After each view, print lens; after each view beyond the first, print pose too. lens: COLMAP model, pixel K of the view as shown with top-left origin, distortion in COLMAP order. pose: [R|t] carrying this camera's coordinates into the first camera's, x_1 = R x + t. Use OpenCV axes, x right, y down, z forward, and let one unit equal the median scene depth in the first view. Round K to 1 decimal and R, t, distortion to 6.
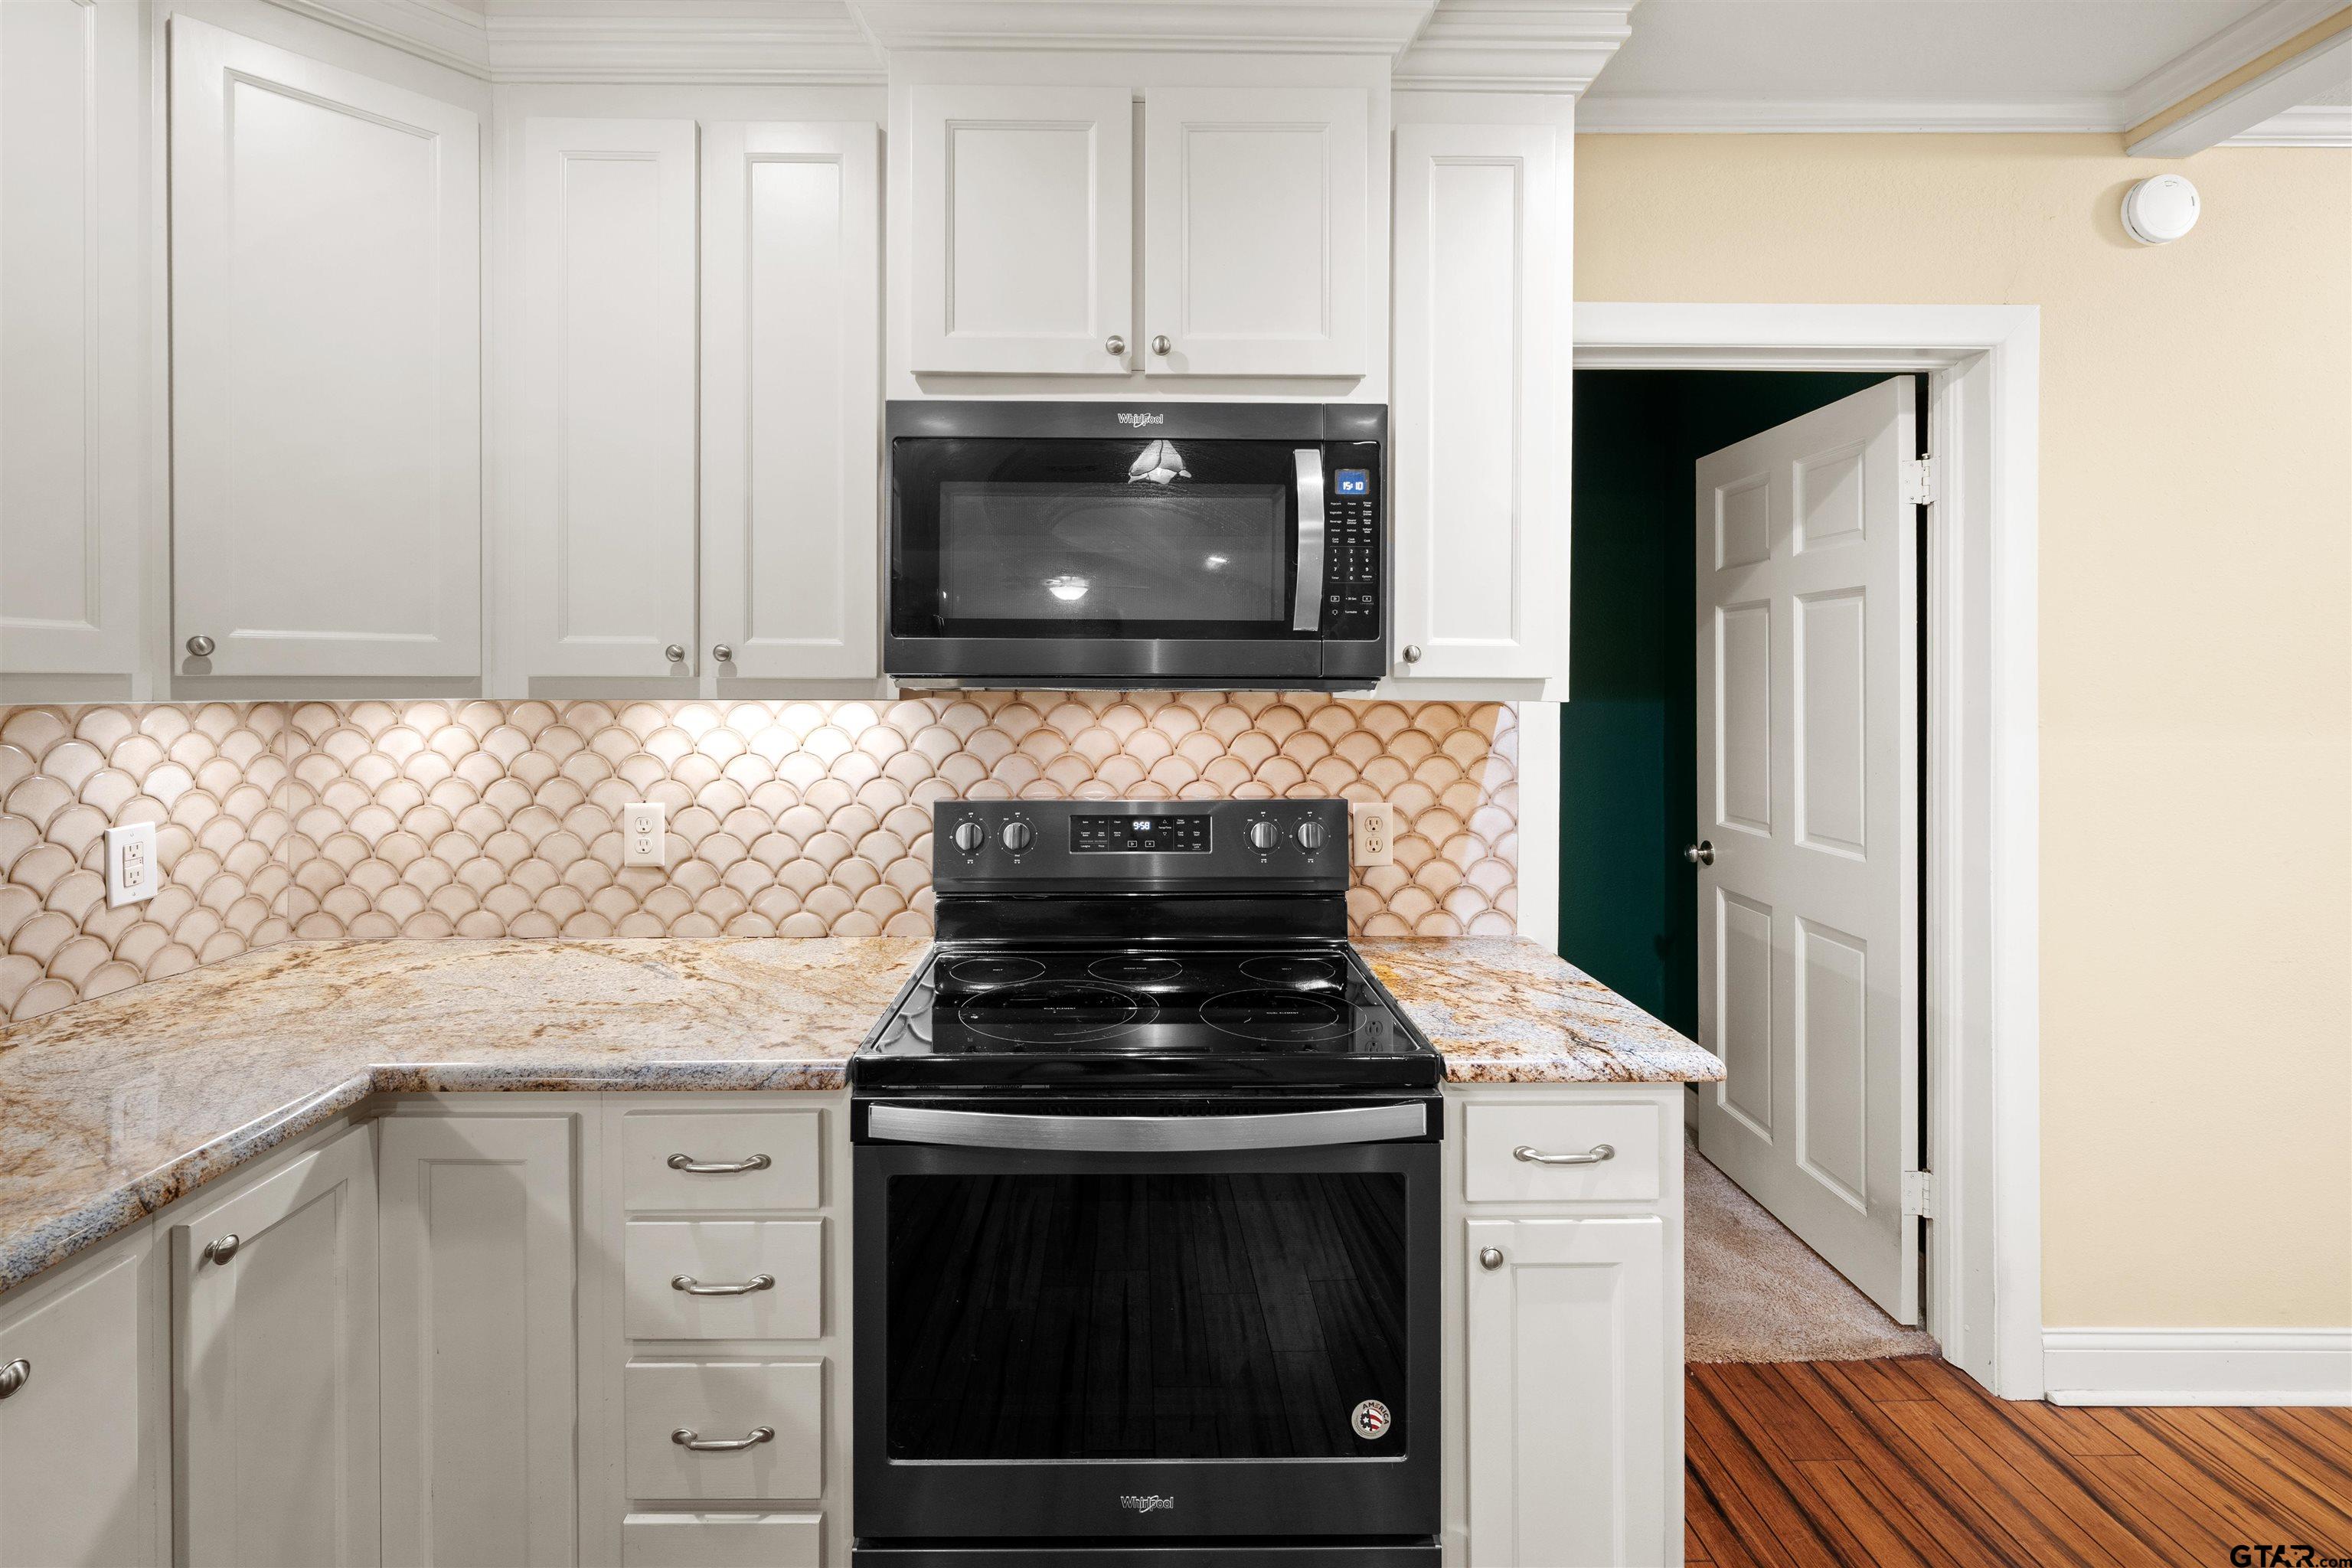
lens RADIAL K [[1035.9, 0, 1143.9], [0, 1035.9, 683.0], [0, 0, 1]] dist [-0.000801, -0.001294]
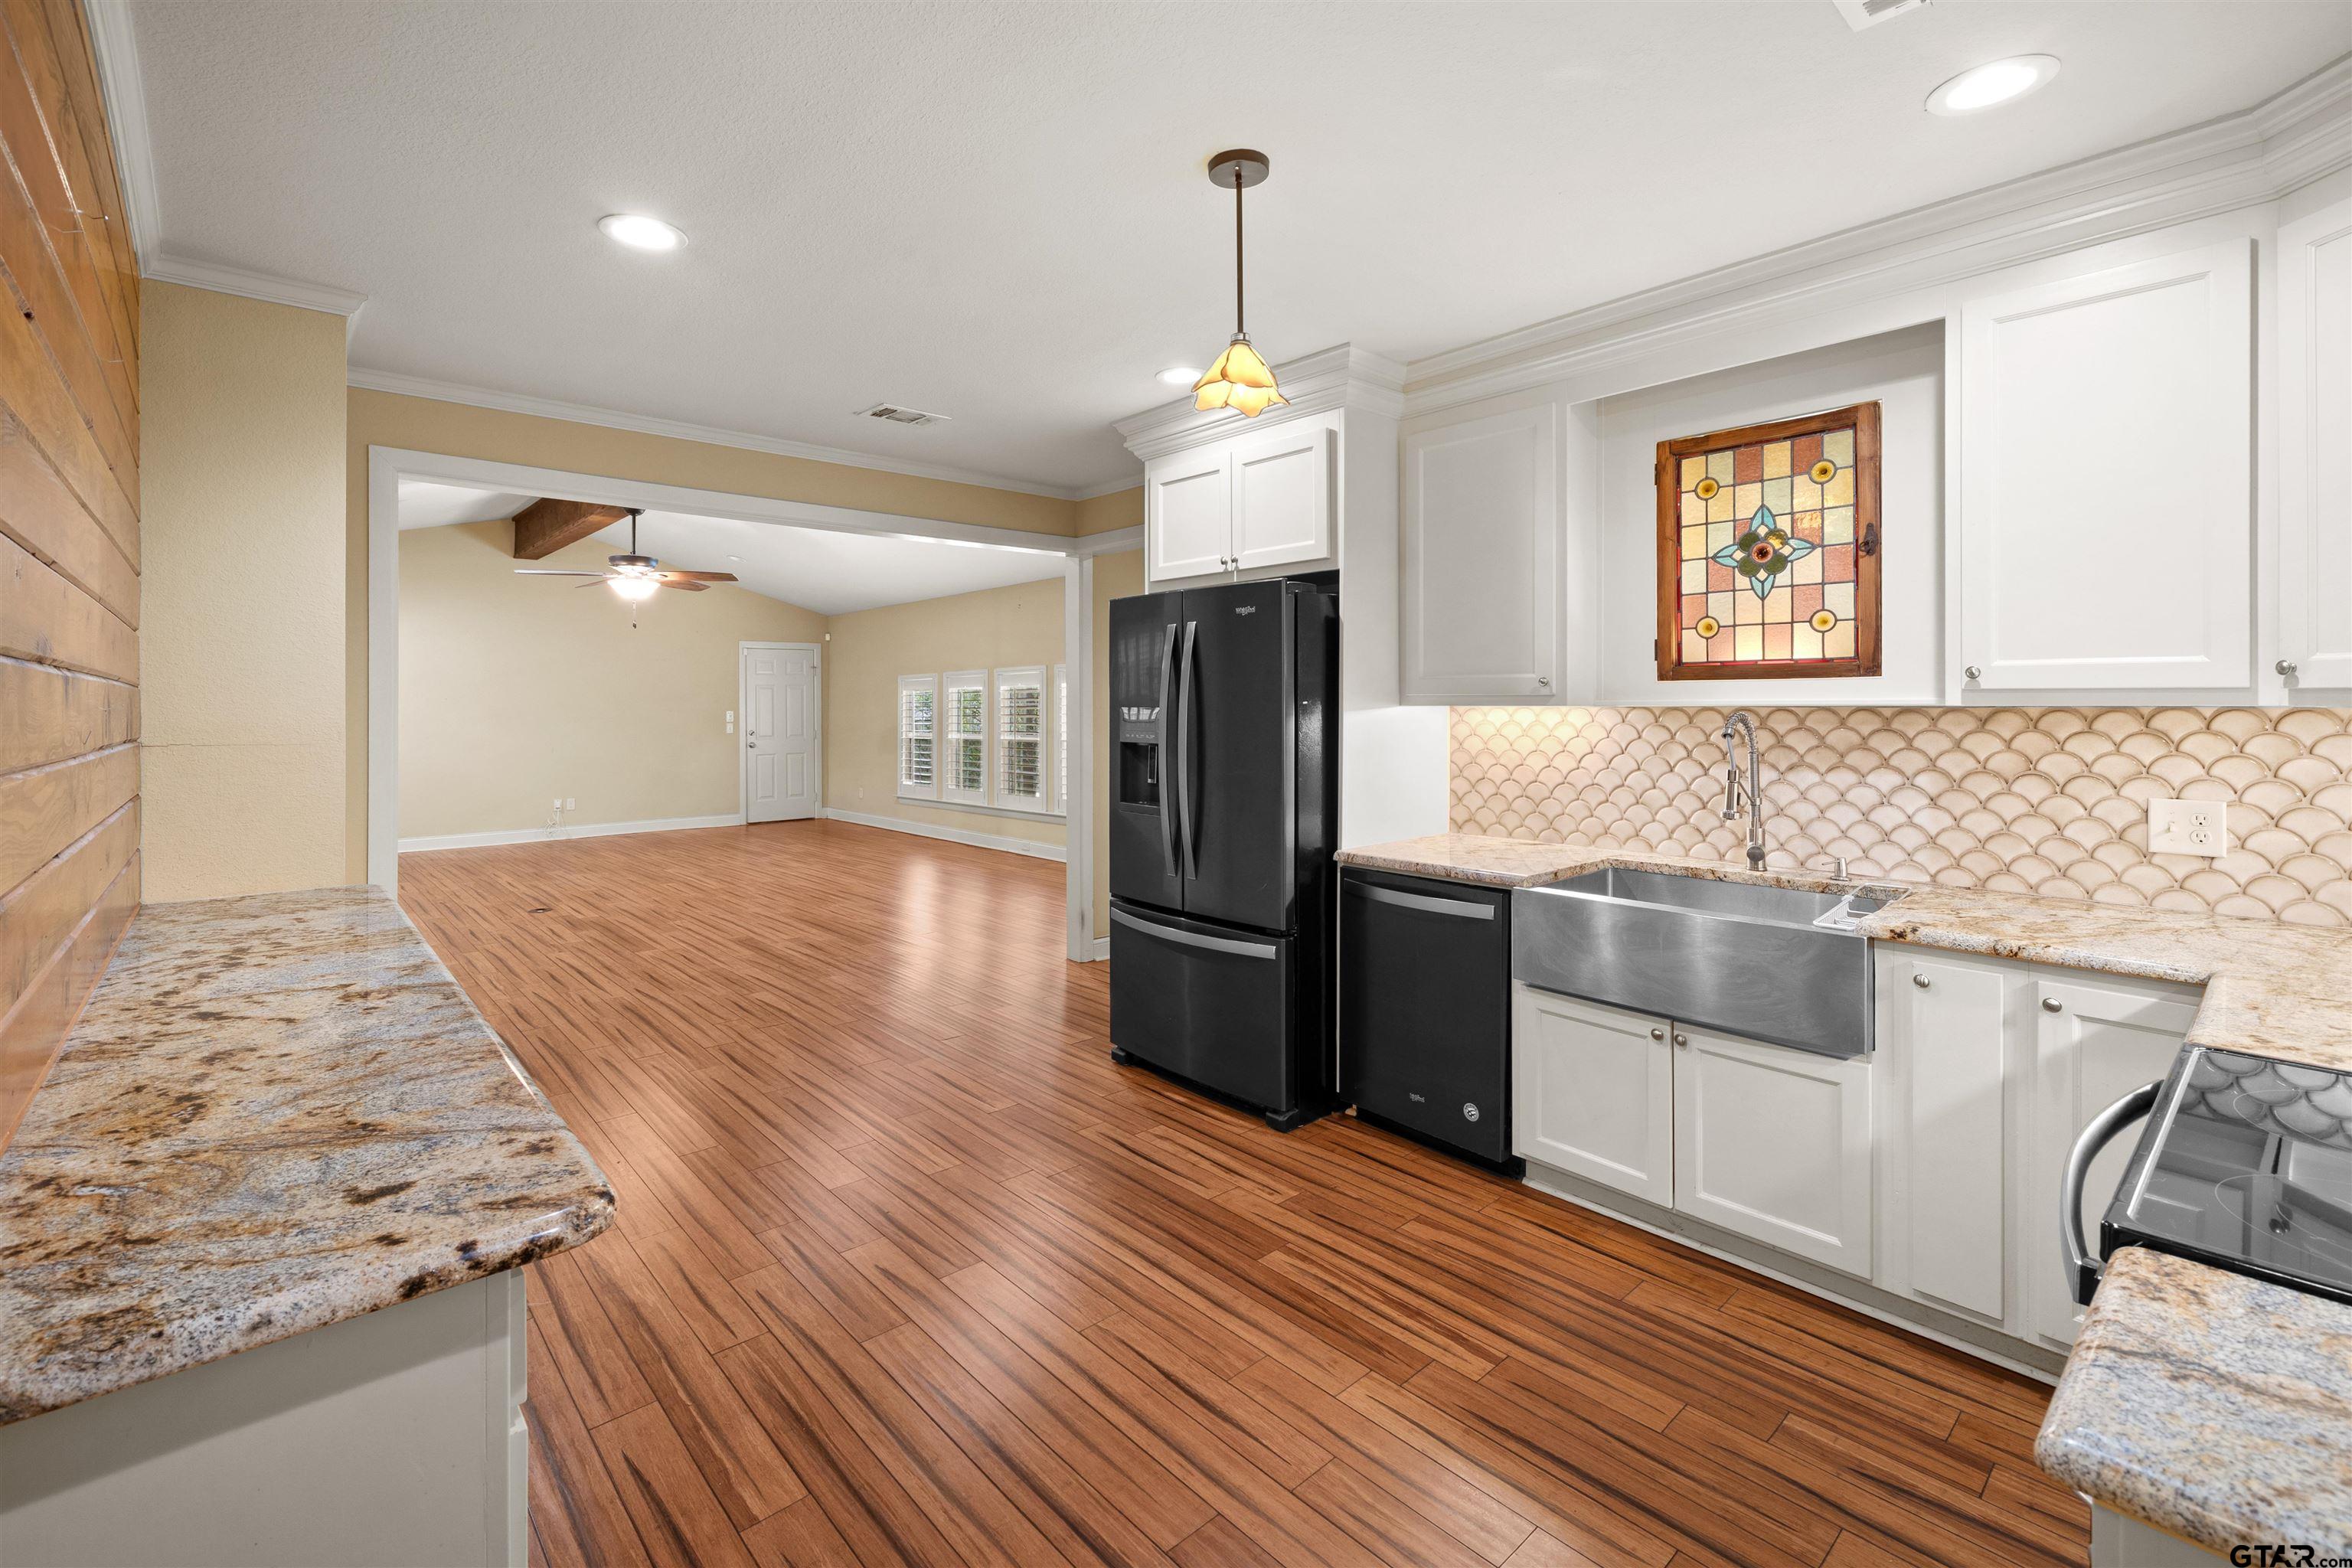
lens RADIAL K [[1035.9, 0, 1141.9], [0, 1035.9, 691.5], [0, 0, 1]] dist [-0.000801, -0.001294]
pose [[-0.766319, 0.003240, -0.642452, 0.896754], [0.004293, 0.999991, -0.000078, -0.007032], [0.642446, -0.002817, -0.766326, 0.809744]]
